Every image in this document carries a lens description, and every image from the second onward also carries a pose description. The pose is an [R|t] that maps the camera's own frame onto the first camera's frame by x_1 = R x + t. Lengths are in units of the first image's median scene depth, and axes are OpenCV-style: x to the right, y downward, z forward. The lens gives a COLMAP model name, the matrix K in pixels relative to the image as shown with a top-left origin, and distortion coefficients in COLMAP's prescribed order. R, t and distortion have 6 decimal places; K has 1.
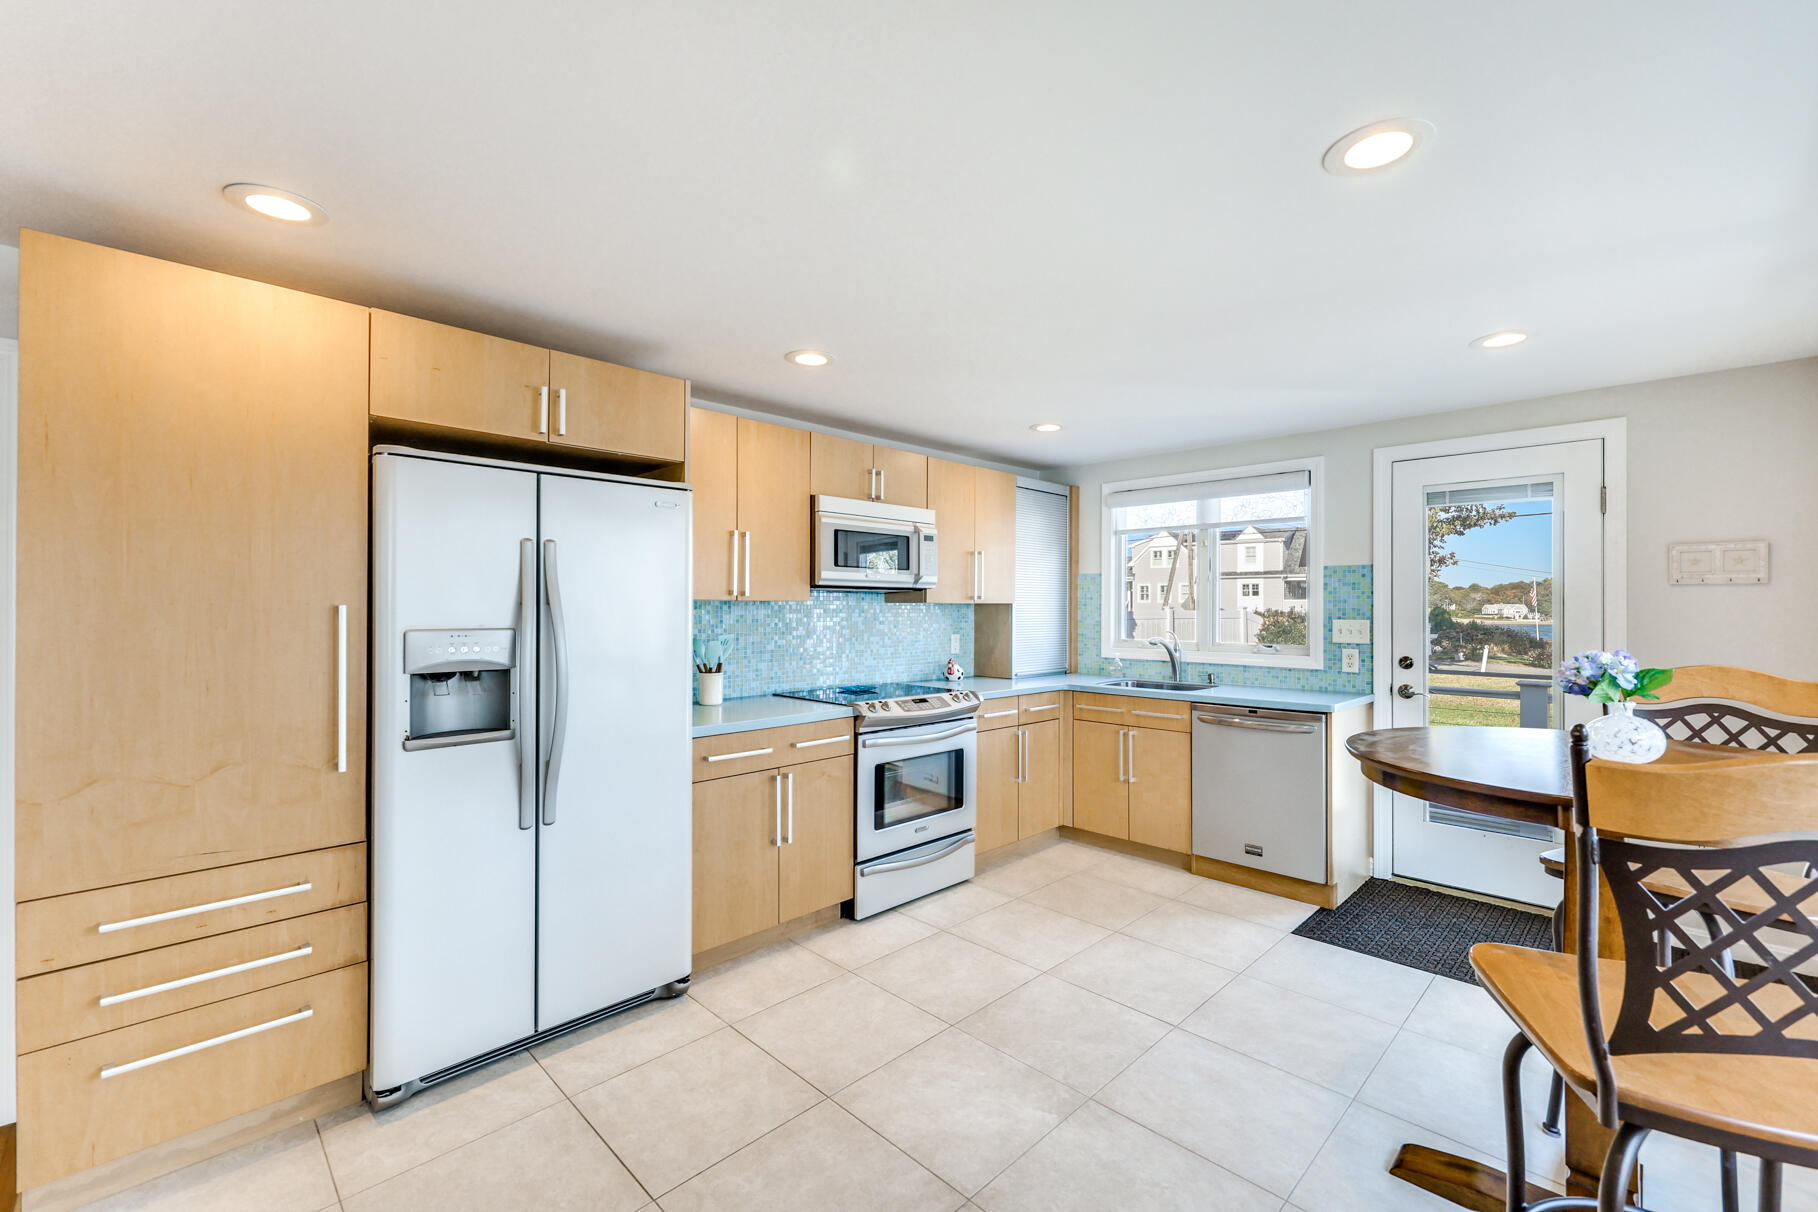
lens RADIAL K [[761.1, 0, 909.0], [0, 761.1, 607.5], [0, 0, 1]] dist [0.002019, 0.000484]
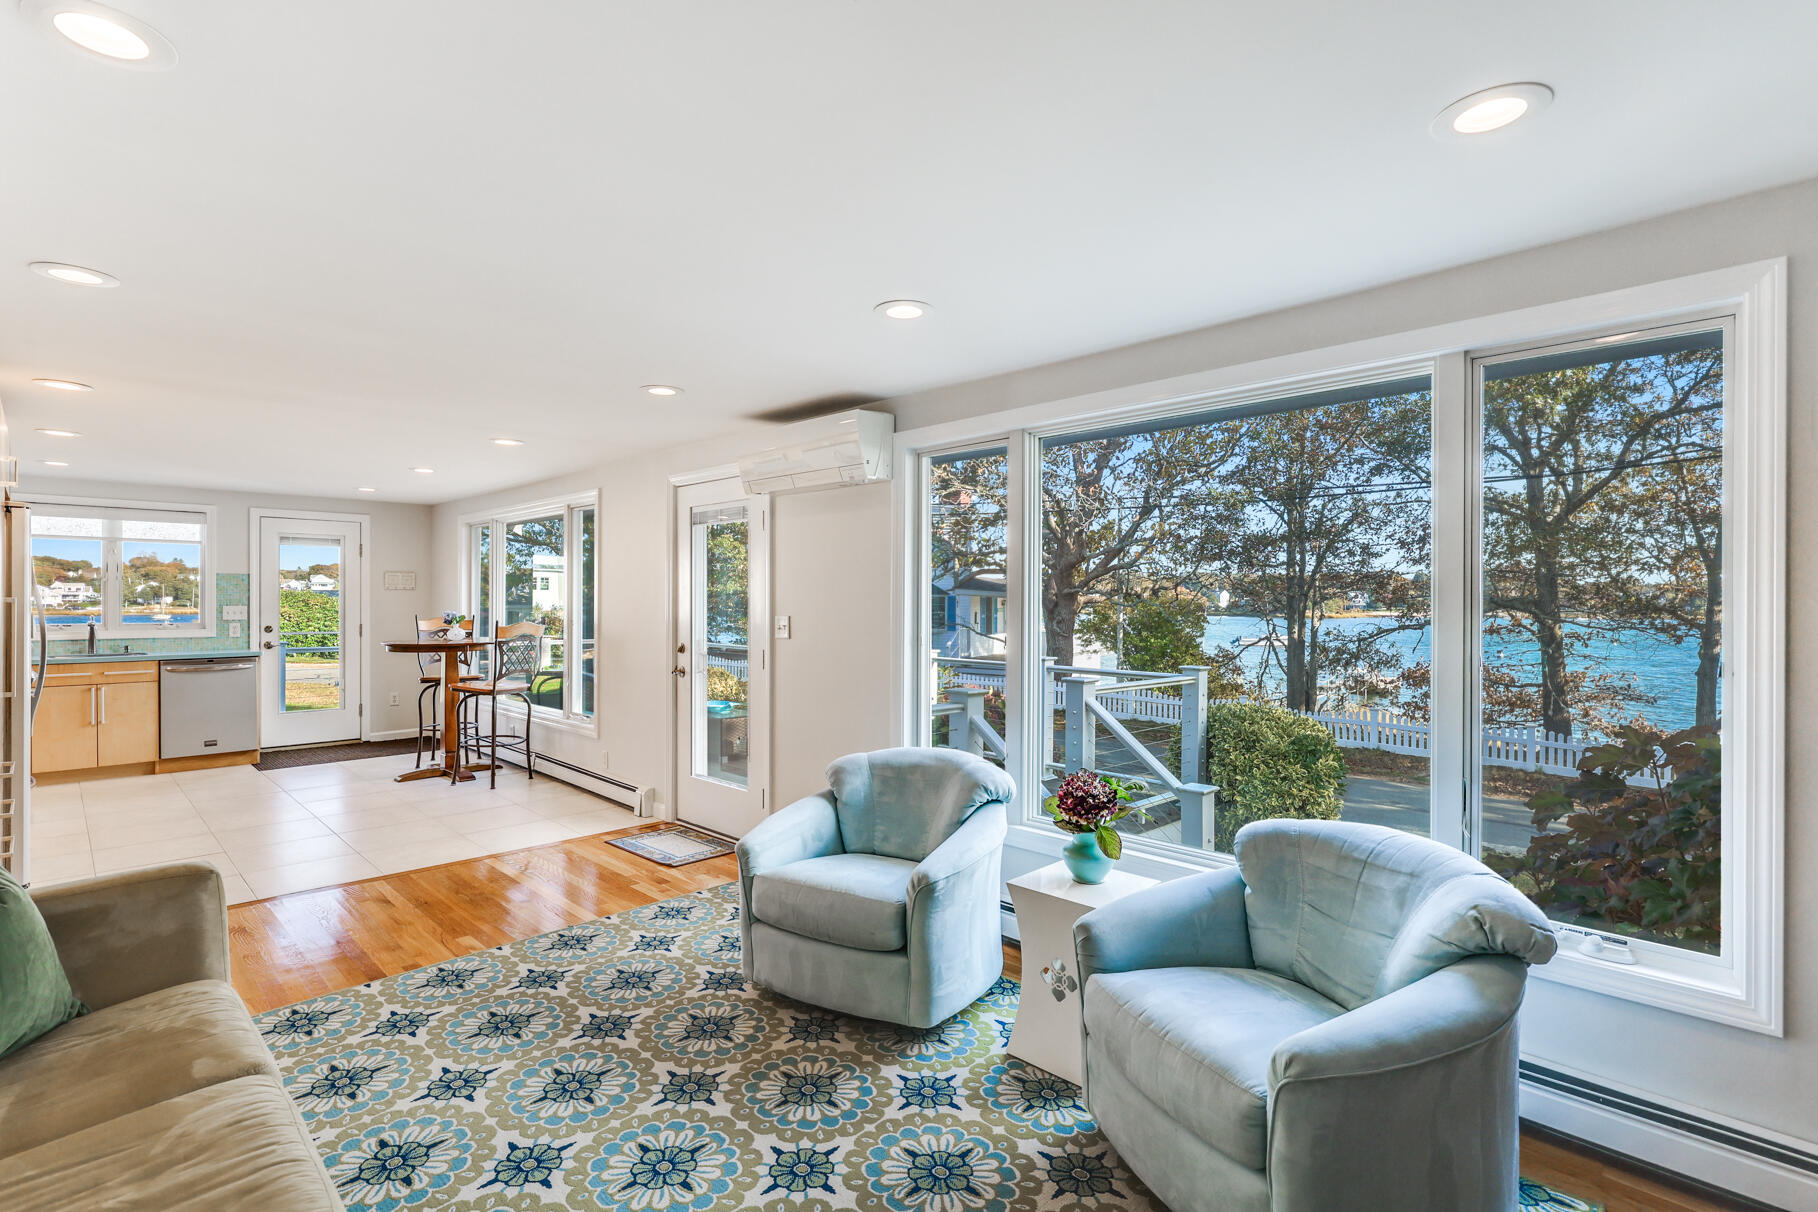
lens RADIAL K [[867.3, 0, 904.6], [0, 867.3, 602.1], [0, 0, 1]] dist [-0.000179, 0.000329]
pose [[-0.000916, -0.004629, 0.999989, -1.398361], [-0.001443, 0.999988, 0.004627, -0.003764], [-0.999999, -0.001439, -0.000922, -0.506774]]
